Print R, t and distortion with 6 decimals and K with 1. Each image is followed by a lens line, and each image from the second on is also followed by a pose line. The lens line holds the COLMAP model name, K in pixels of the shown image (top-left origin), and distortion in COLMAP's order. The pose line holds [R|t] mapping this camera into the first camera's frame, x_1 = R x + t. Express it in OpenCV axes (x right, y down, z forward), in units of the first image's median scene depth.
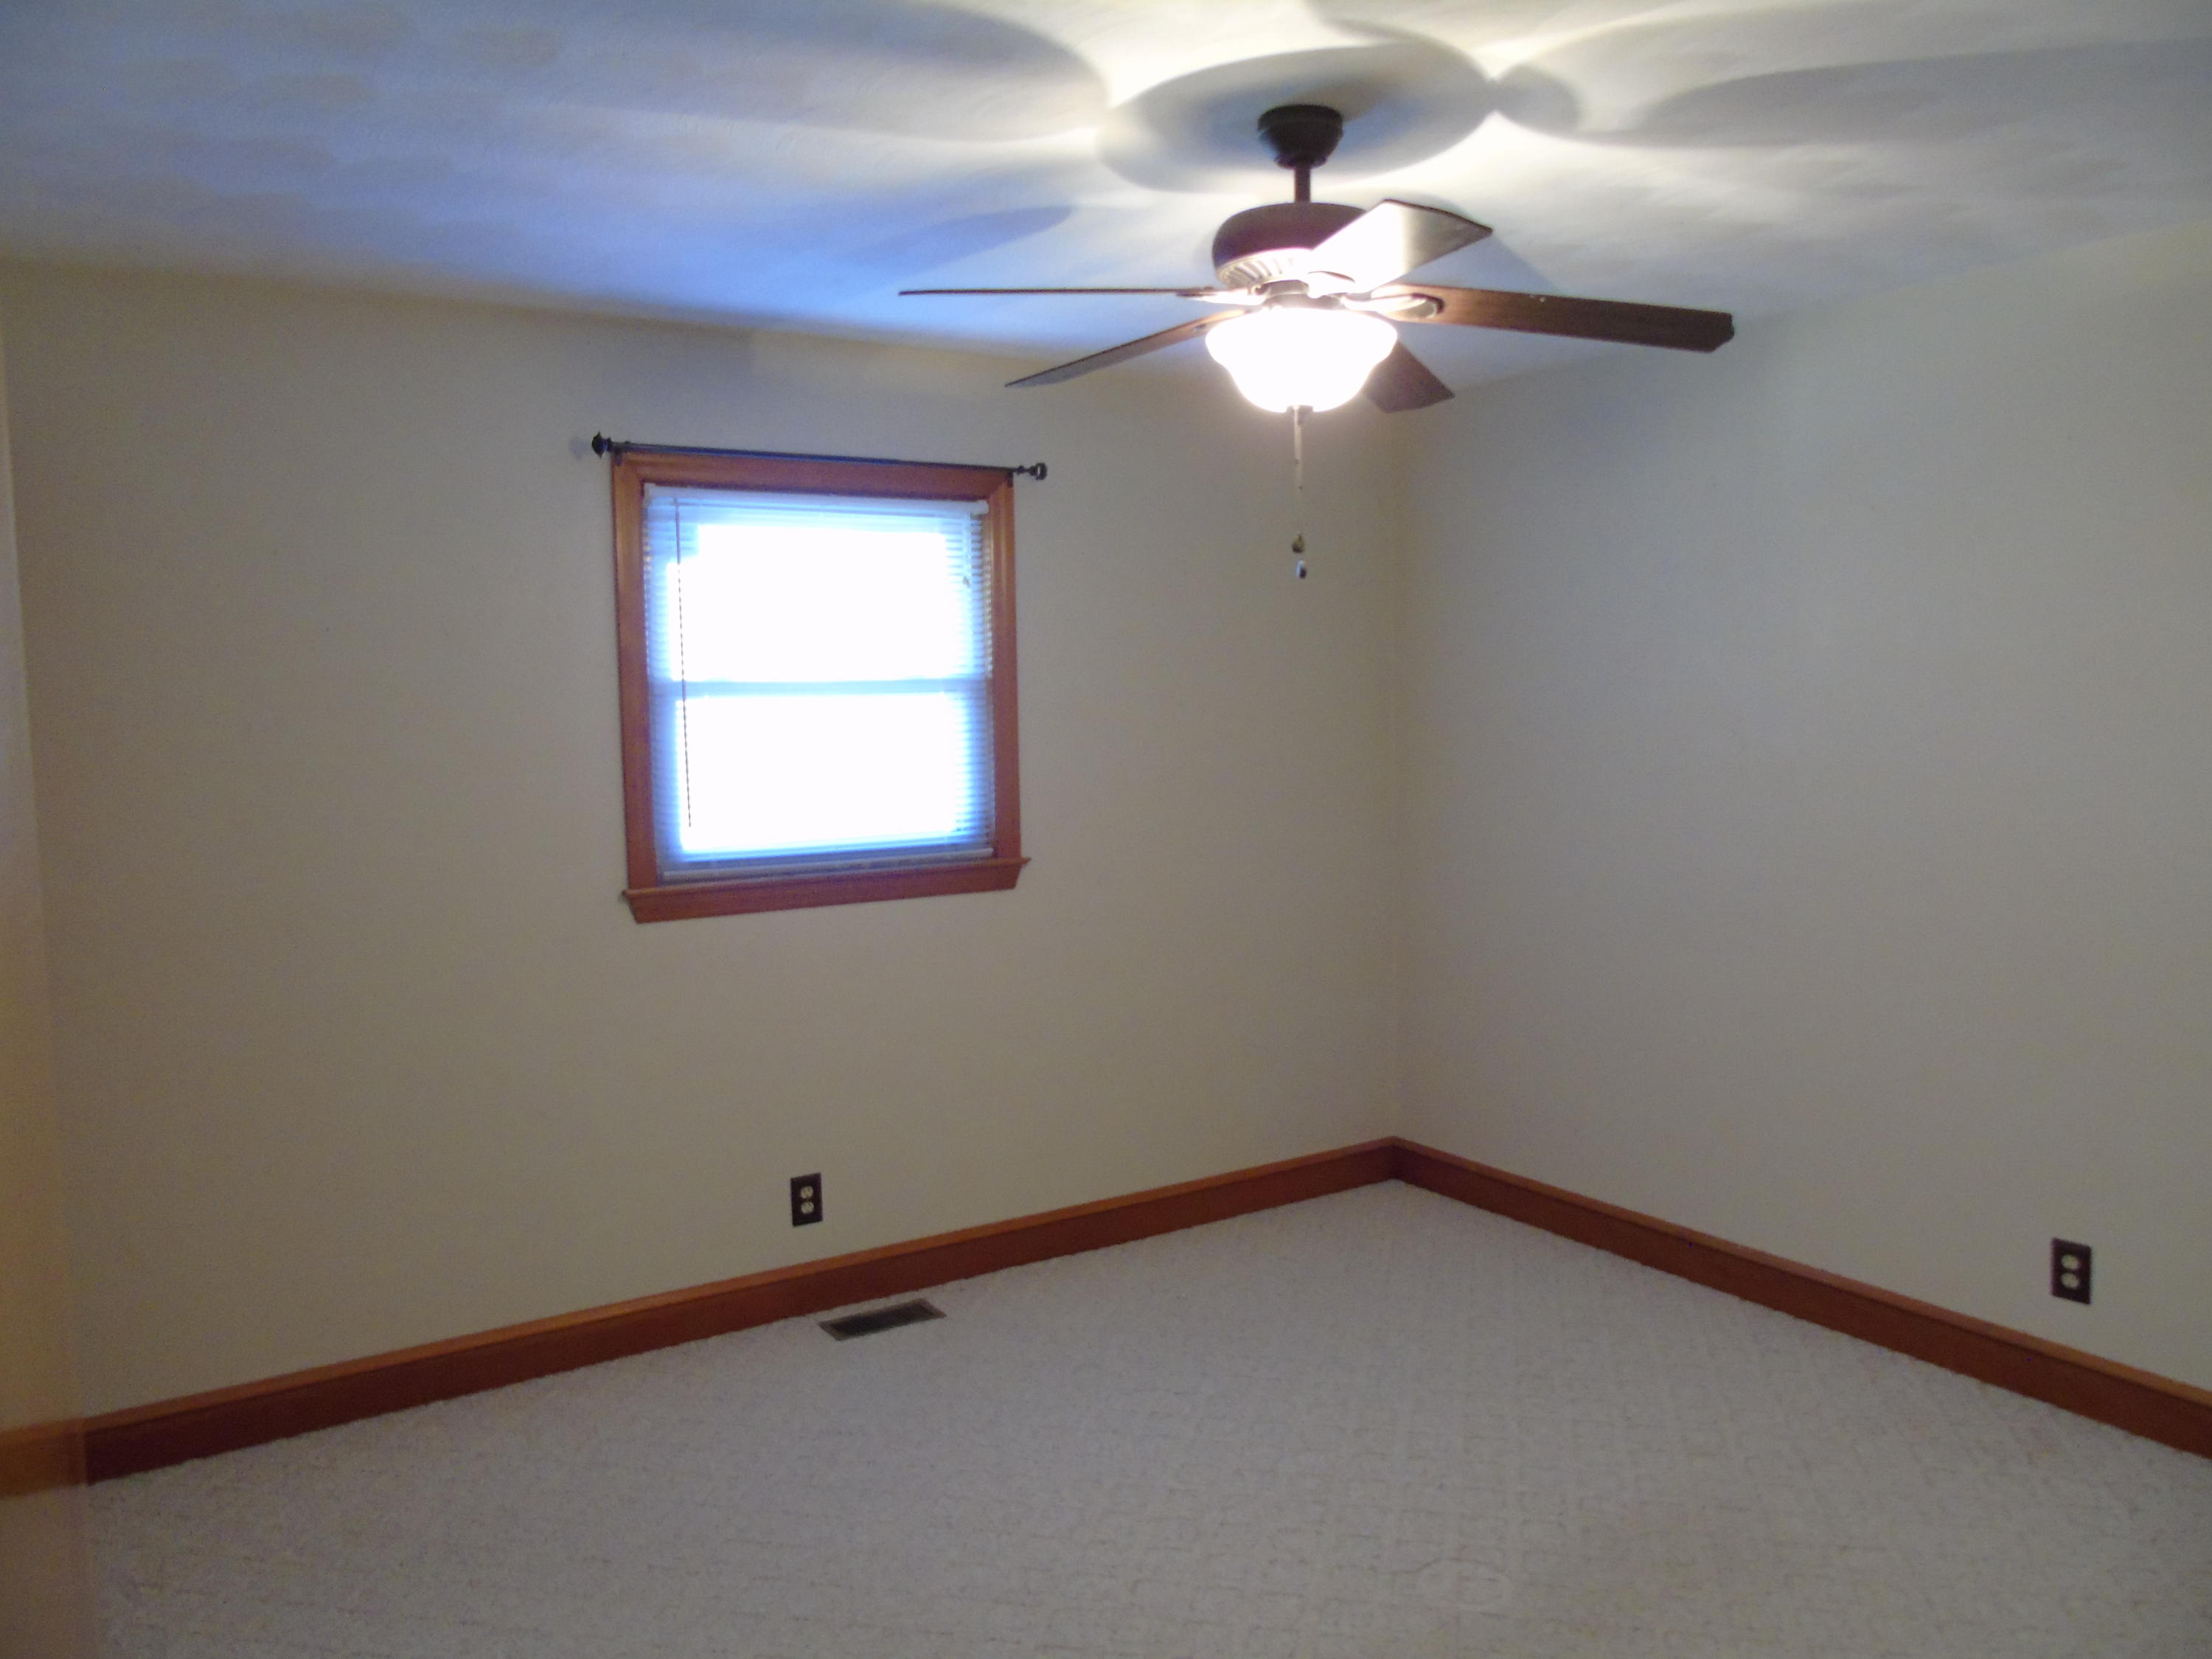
lens RADIAL K [[1578.6, 0, 1104.7], [0, 1578.6, 828.6], [0, 0, 1]] dist [-0.003611, 0.000861]
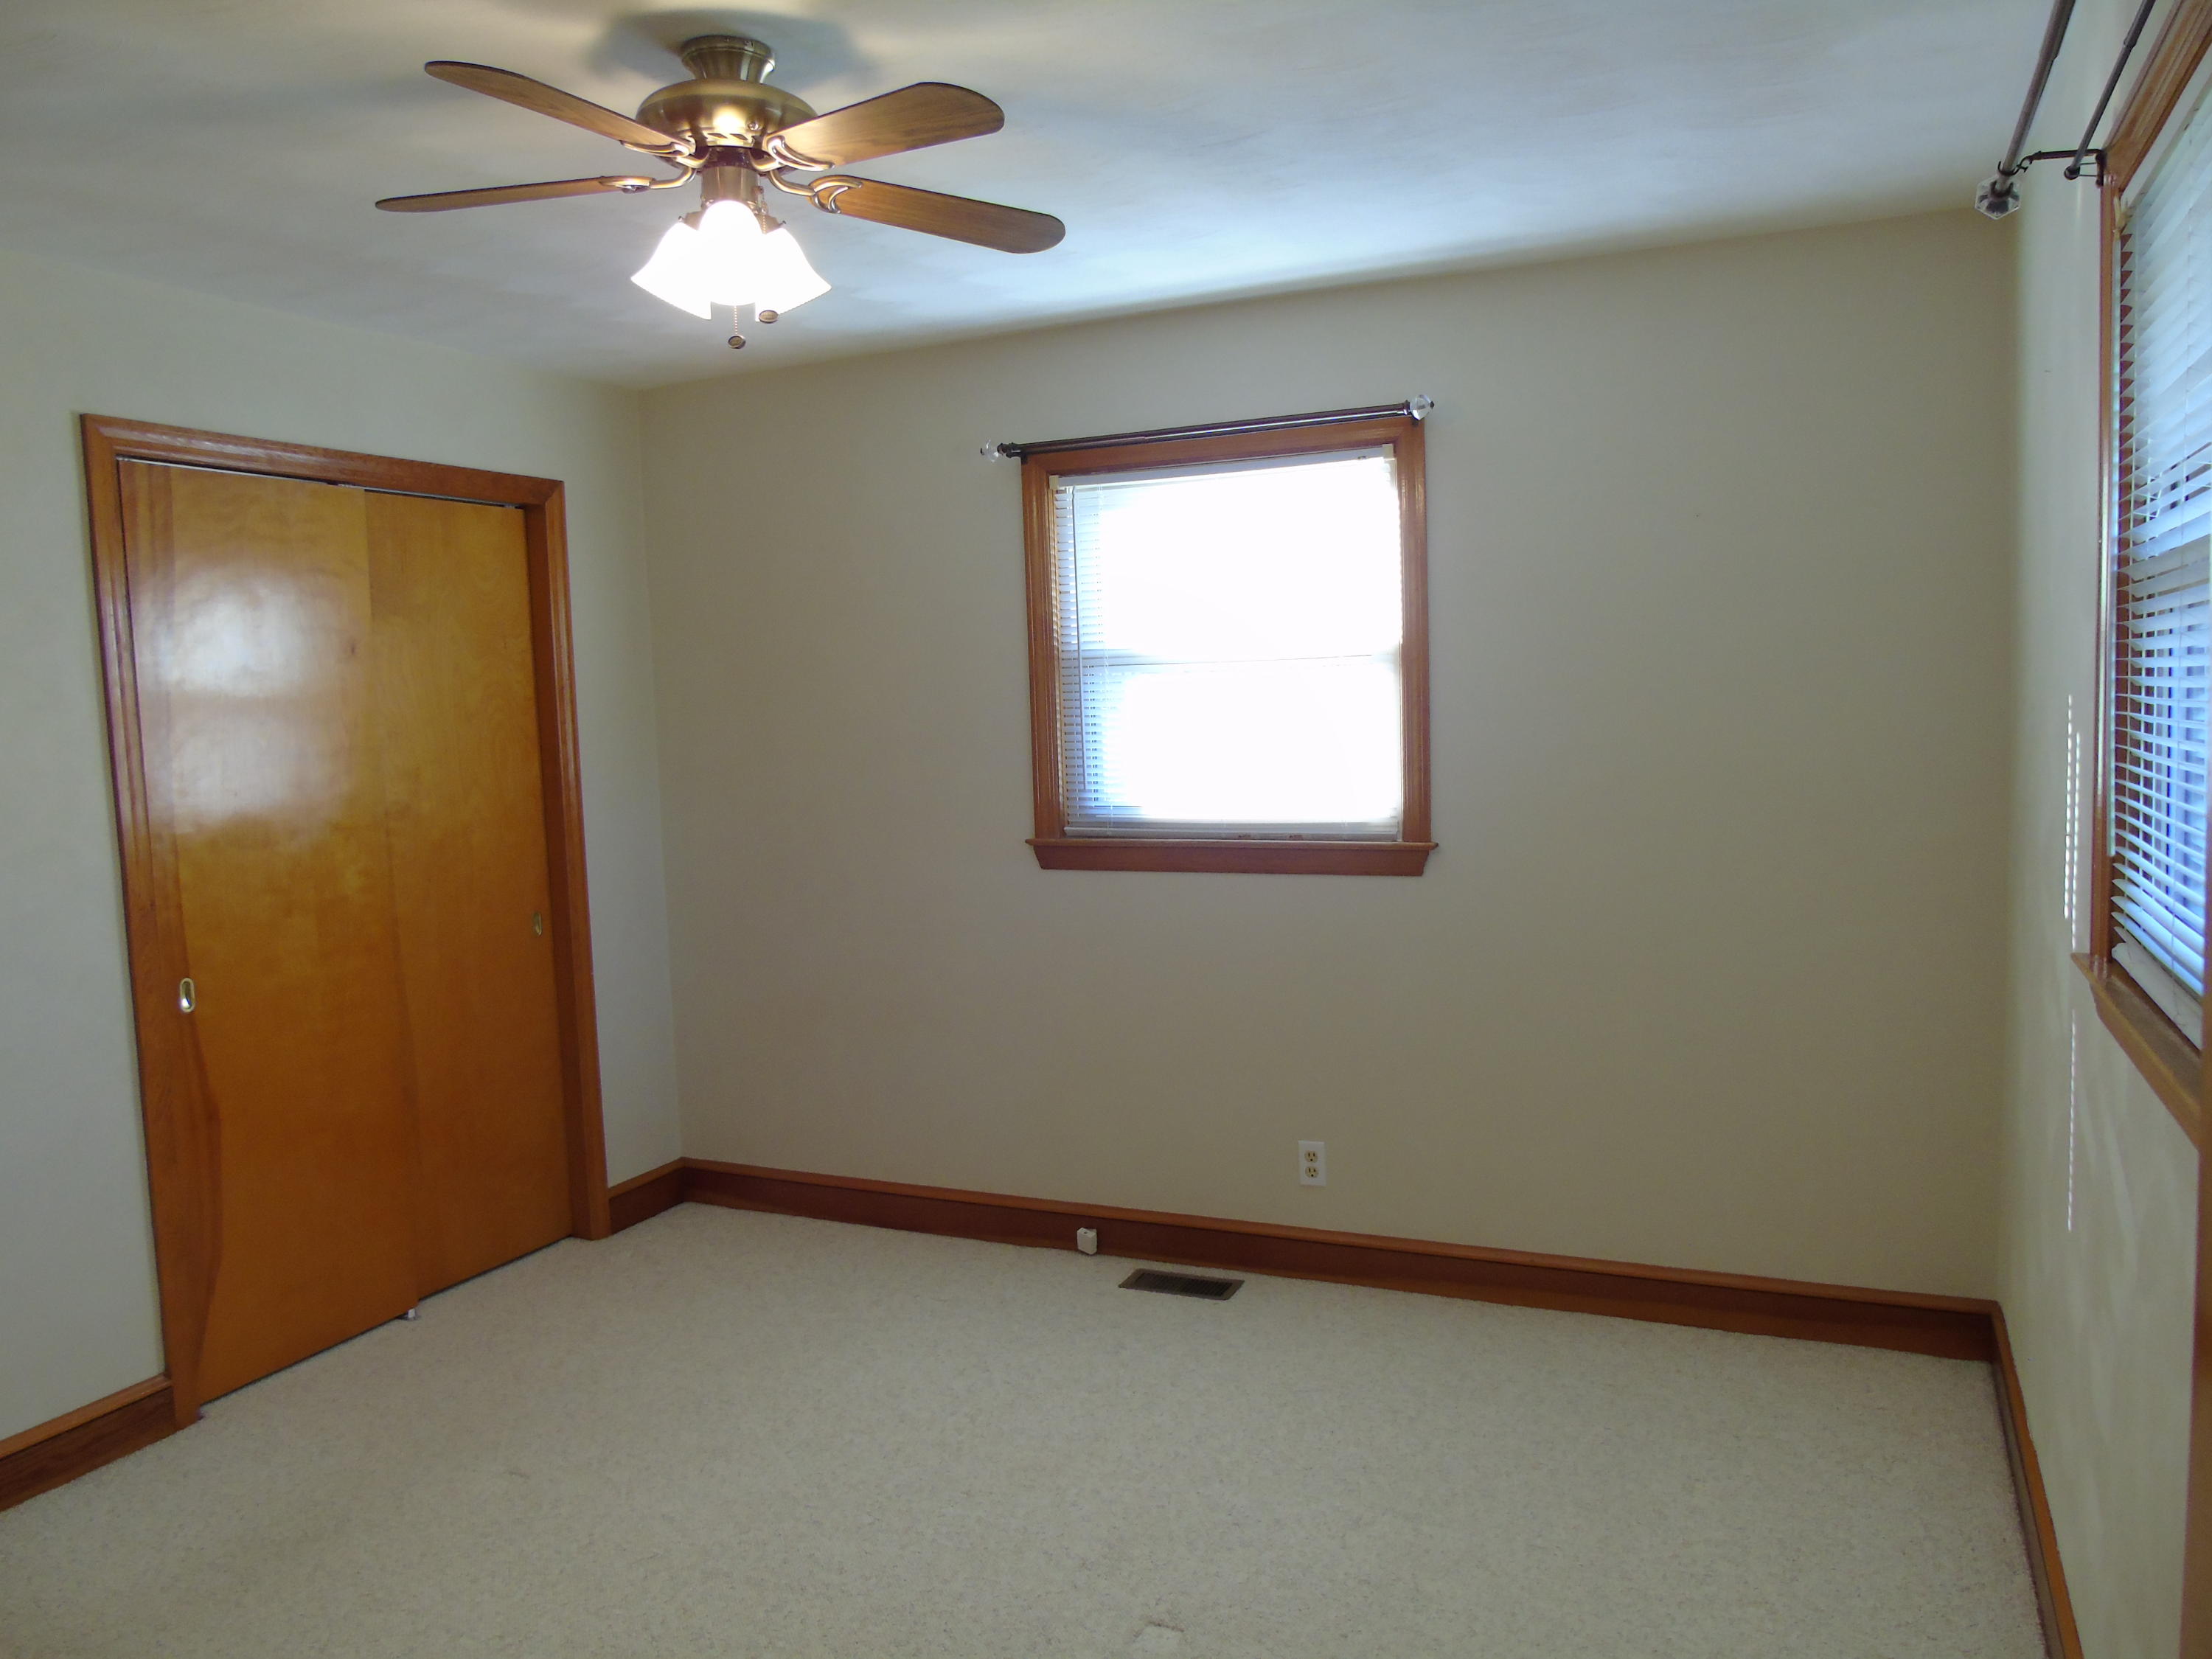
lens RADIAL K [[1578.6, 0, 1104.1], [0, 1578.6, 821.3], [0, 0, 1]] dist [-0.003611, 0.000861]
pose [[0.572386, 0.076017, -0.816453, 0.637411], [-0.043497, 0.997106, 0.062343, -0.046027], [0.818830, -0.000171, 0.574036, 0.380452]]
